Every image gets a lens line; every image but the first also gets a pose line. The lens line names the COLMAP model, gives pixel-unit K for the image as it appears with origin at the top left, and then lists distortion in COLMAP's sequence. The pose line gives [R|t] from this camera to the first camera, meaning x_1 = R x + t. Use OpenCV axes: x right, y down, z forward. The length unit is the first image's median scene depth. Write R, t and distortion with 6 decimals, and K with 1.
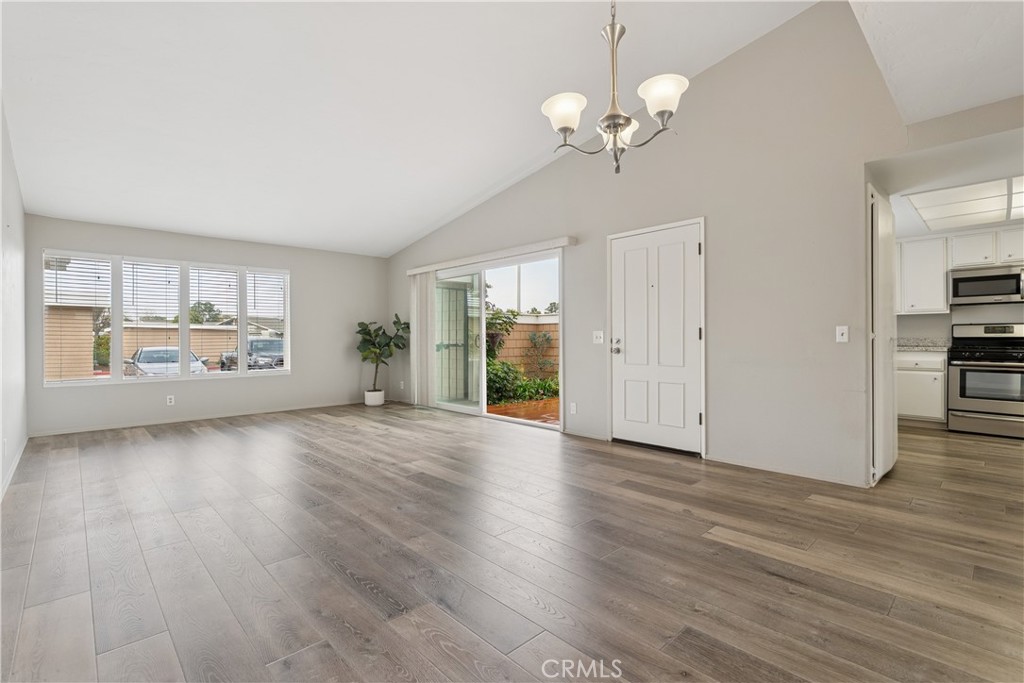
lens RADIAL K [[468.9, 0, 514.8], [0, 468.9, 336.6], [0, 0, 1]] dist [-0.002926, 0.001156]
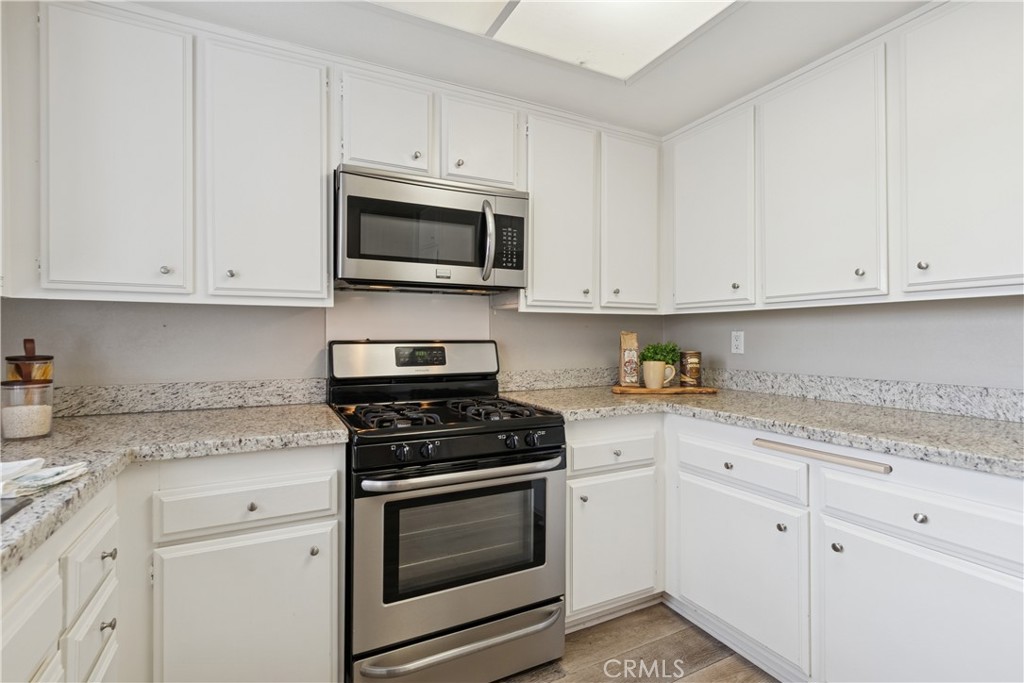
lens RADIAL K [[468.9, 0, 514.8], [0, 468.9, 336.6], [0, 0, 1]] dist [-0.002926, 0.001156]
pose [[0.284421, -0.001577, 0.958698, 0.681180], [-0.003110, 0.999992, 0.002568, -0.032434], [-0.958694, -0.003712, 0.284414, 0.820133]]
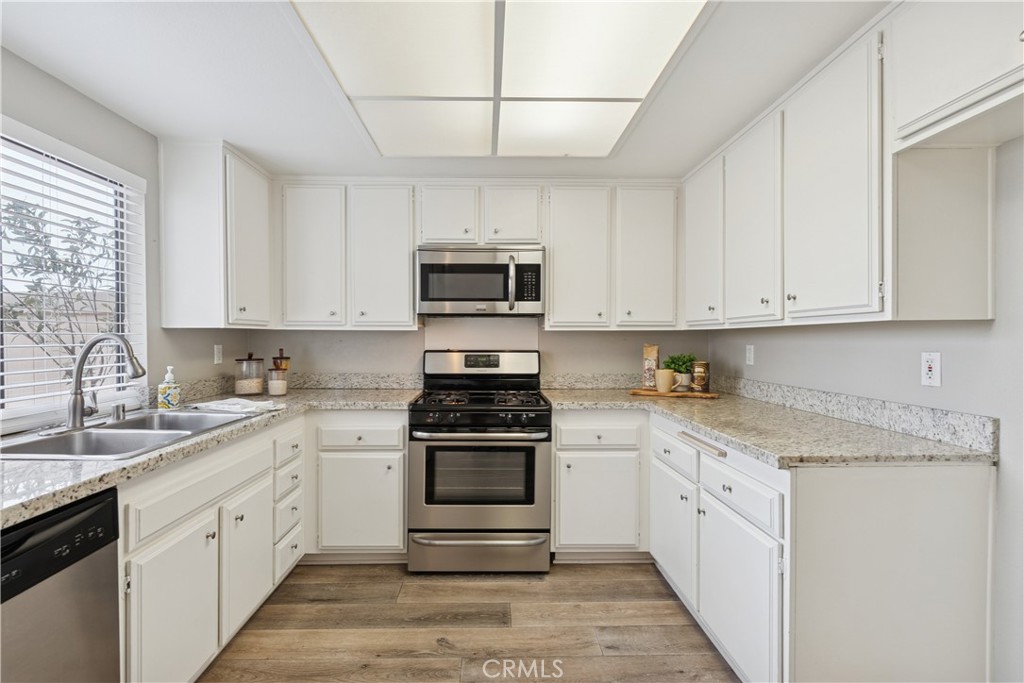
lens RADIAL K [[469.8, 0, 504.8], [0, 469.8, 341.9], [0, 0, 1]] dist [-0.002257, 0.000428]
pose [[0.668336, -0.004948, 0.743843, 0.622566], [-0.004465, 0.999933, 0.010664, -0.044873], [-0.743846, -0.010449, 0.668269, 0.593367]]
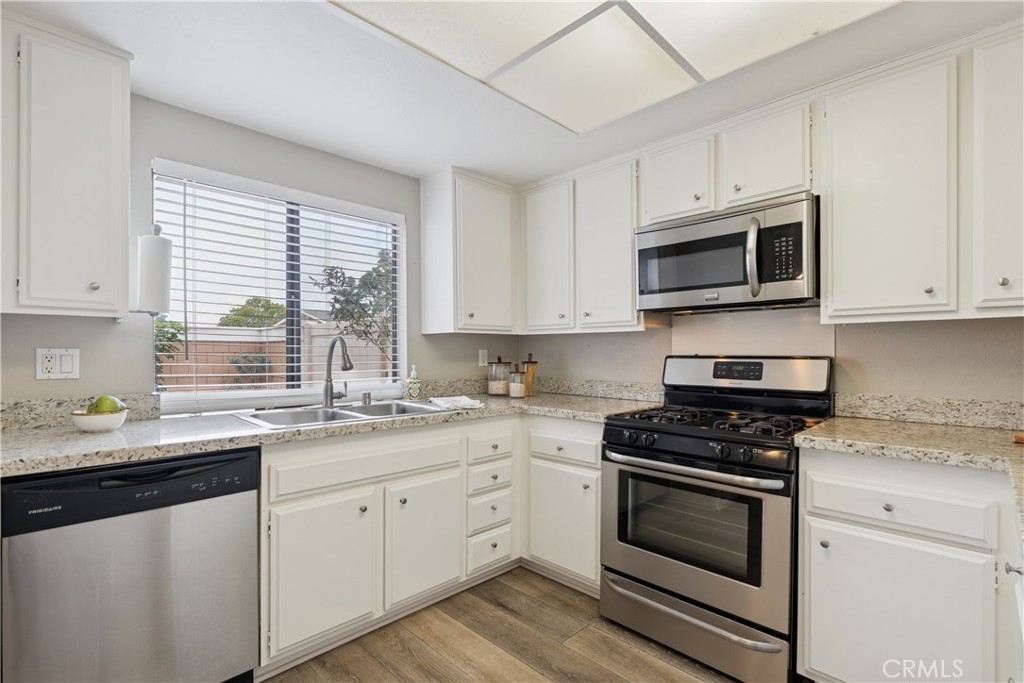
lens RADIAL K [[475.6, 0, 522.0], [0, 475.6, 353.3], [0, 0, 1]] dist [-0.001446, 0.000246]
pose [[0.999171, -0.000914, 0.040698, 0.827405], [0.000710, 0.999987, 0.005030, -0.032590], [-0.040702, -0.004997, 0.999159, 0.578594]]
